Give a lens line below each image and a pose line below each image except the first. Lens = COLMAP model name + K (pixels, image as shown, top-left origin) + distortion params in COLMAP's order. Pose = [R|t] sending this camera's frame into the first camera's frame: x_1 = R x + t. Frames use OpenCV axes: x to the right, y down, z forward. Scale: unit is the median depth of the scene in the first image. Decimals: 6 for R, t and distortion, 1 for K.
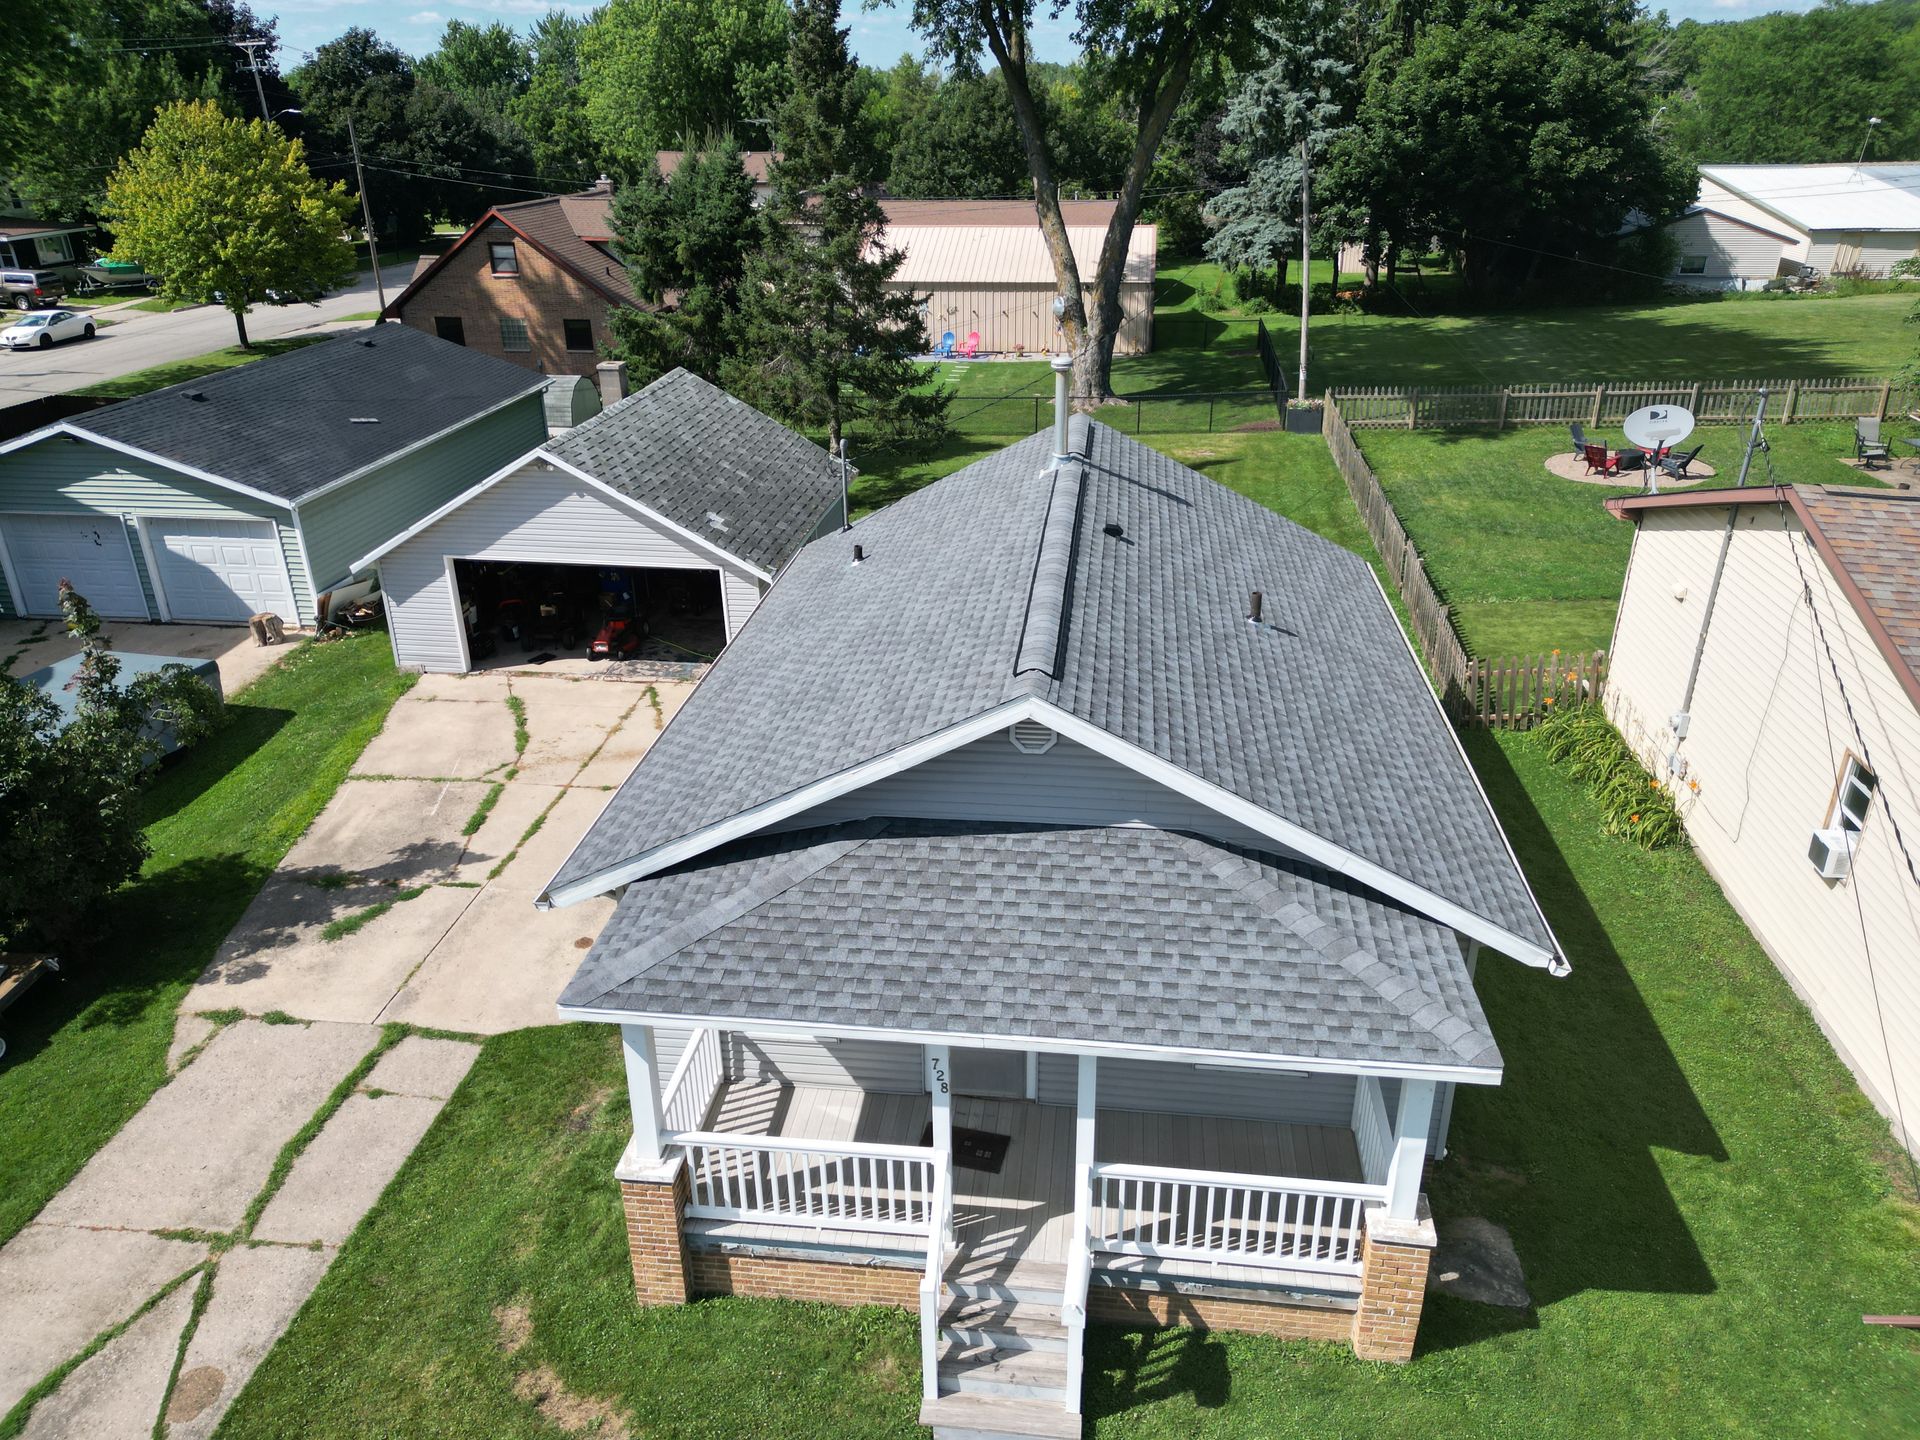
lens RADIAL K [[1341.4, 0, 960.9], [0, 1341.4, 721.4], [0, 0, 1]] dist [0.066857, -0.056692]
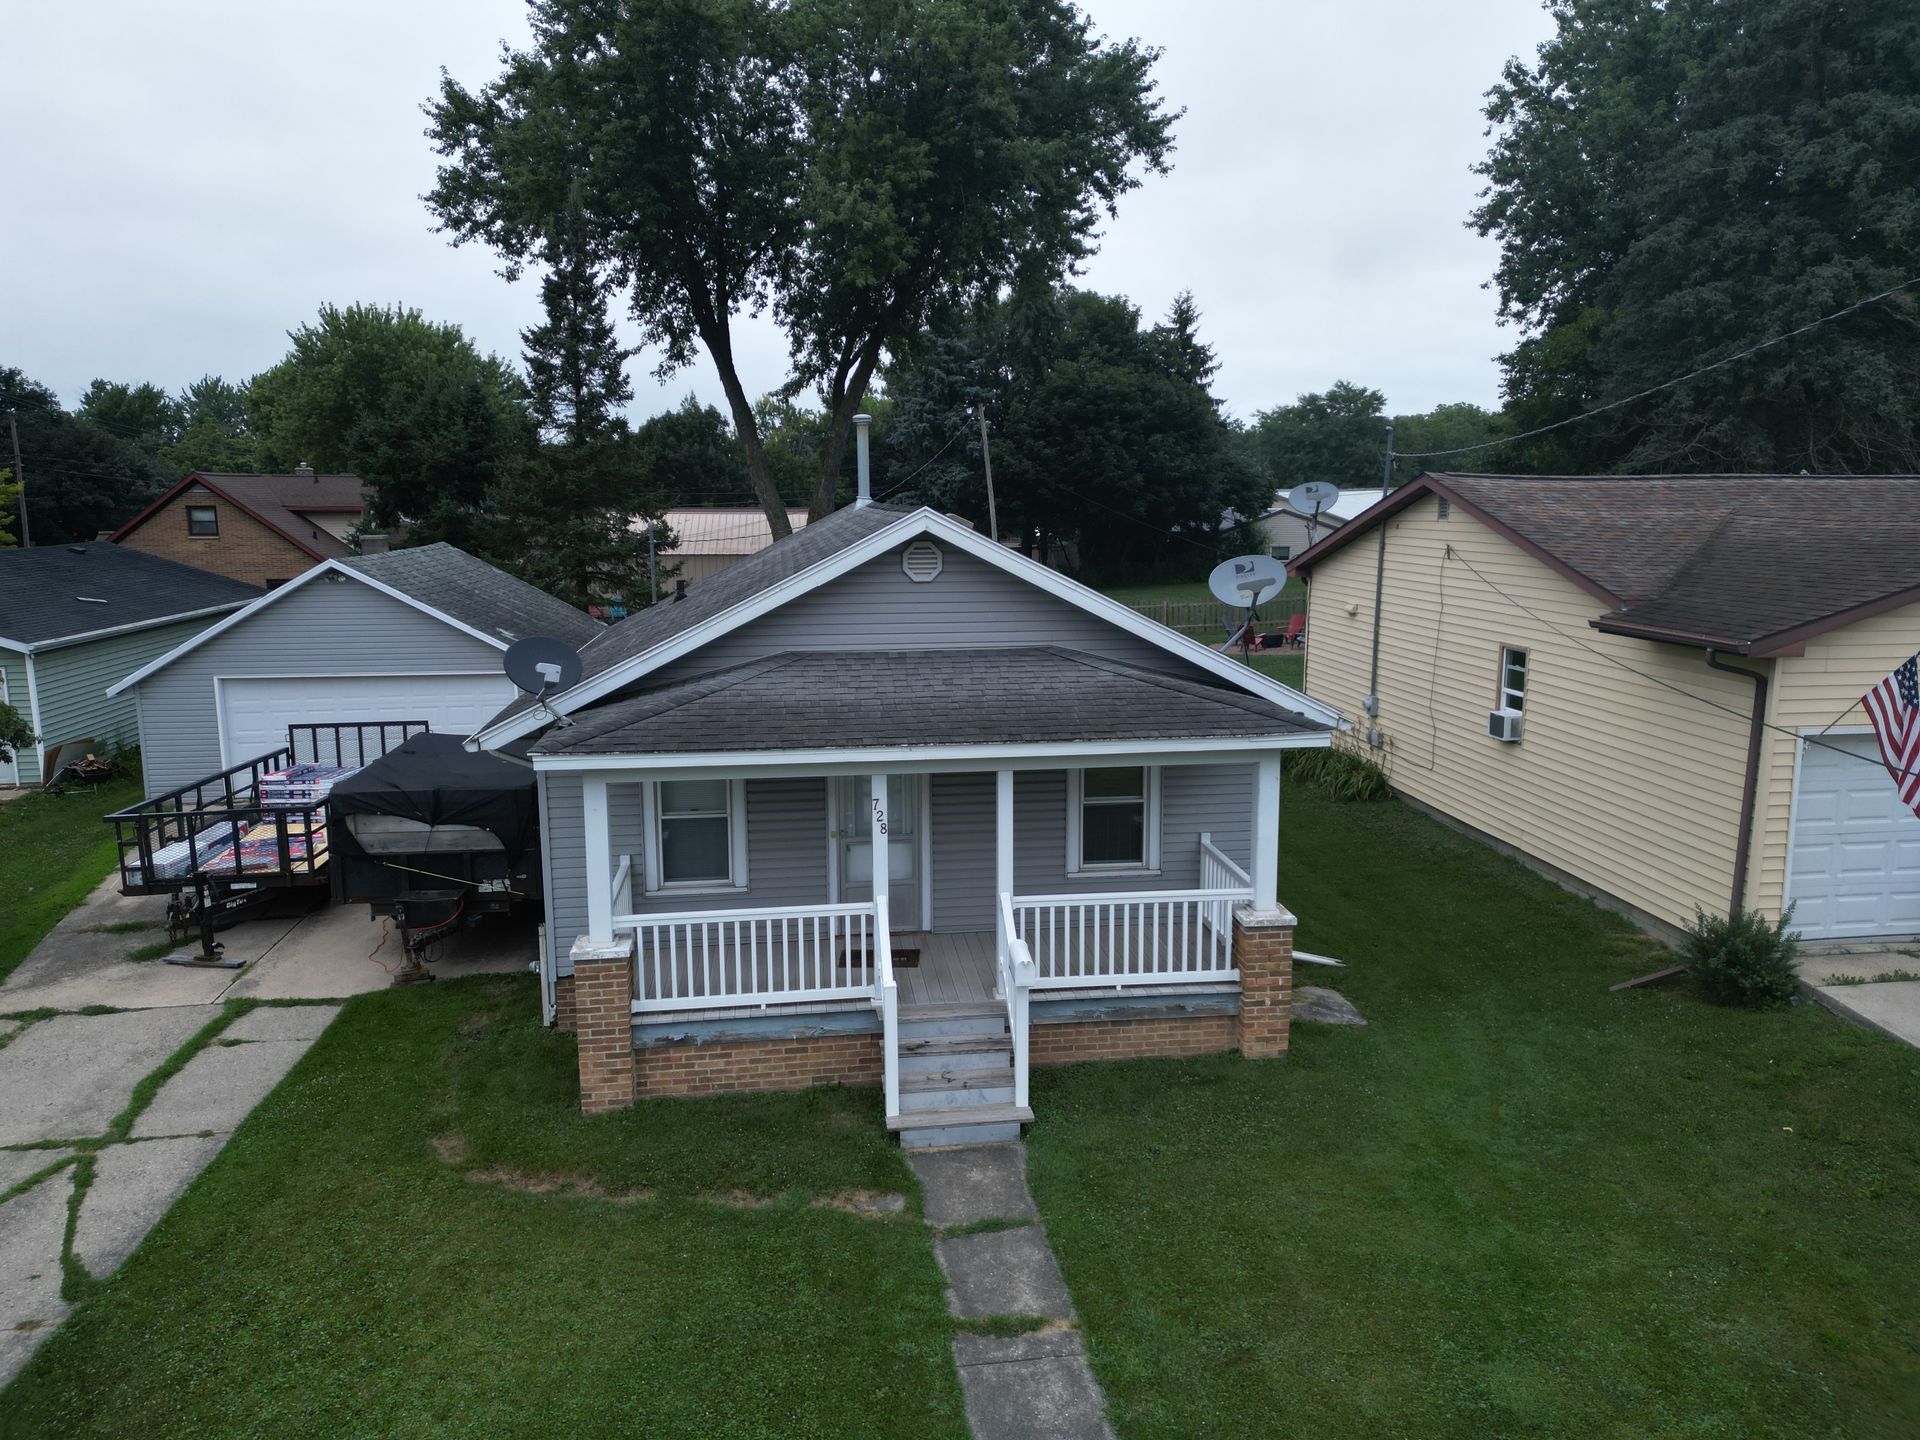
lens RADIAL K [[1341.4, 0, 962.7], [0, 1341.4, 717.2], [0, 0, 1]] dist [0.066857, -0.056692]
pose [[0.968745, -0.035955, 0.245439, -0.153243], [0.099233, 0.962991, -0.250600, 0.326426], [-0.227345, 0.267123, 0.936461, -0.069425]]
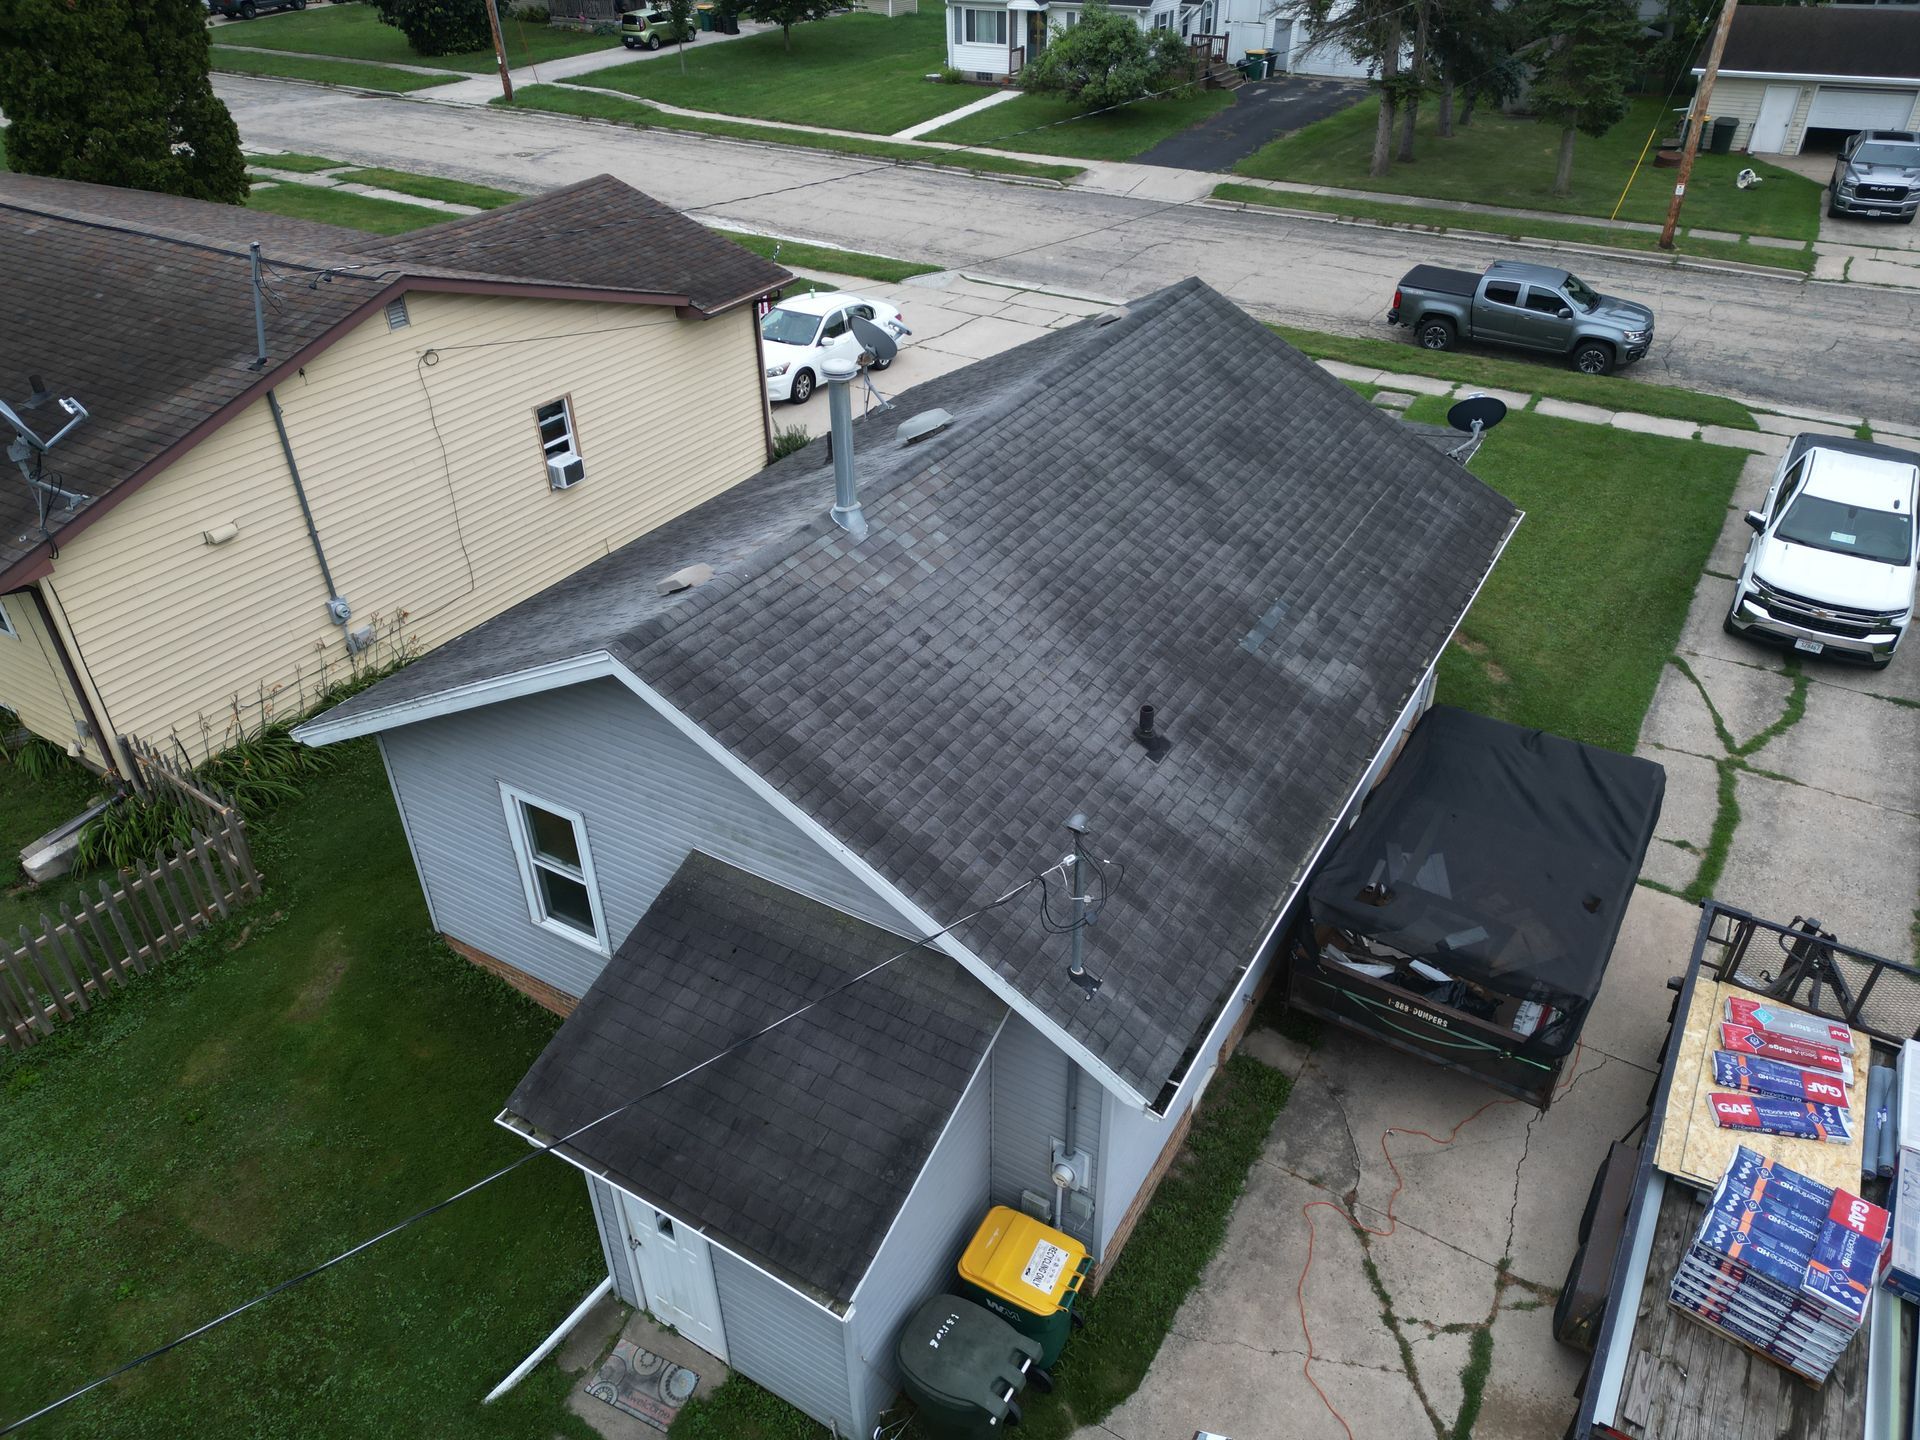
lens RADIAL K [[1341.4, 0, 962.1], [0, 1341.4, 718.4], [0, 0, 1]] dist [0.066857, -0.056692]
pose [[-0.911058, -0.208670, 0.355569, -0.256396], [0.193691, 0.544707, 0.815952, -0.749434], [-0.363946, 0.812251, -0.455843, 1.545967]]
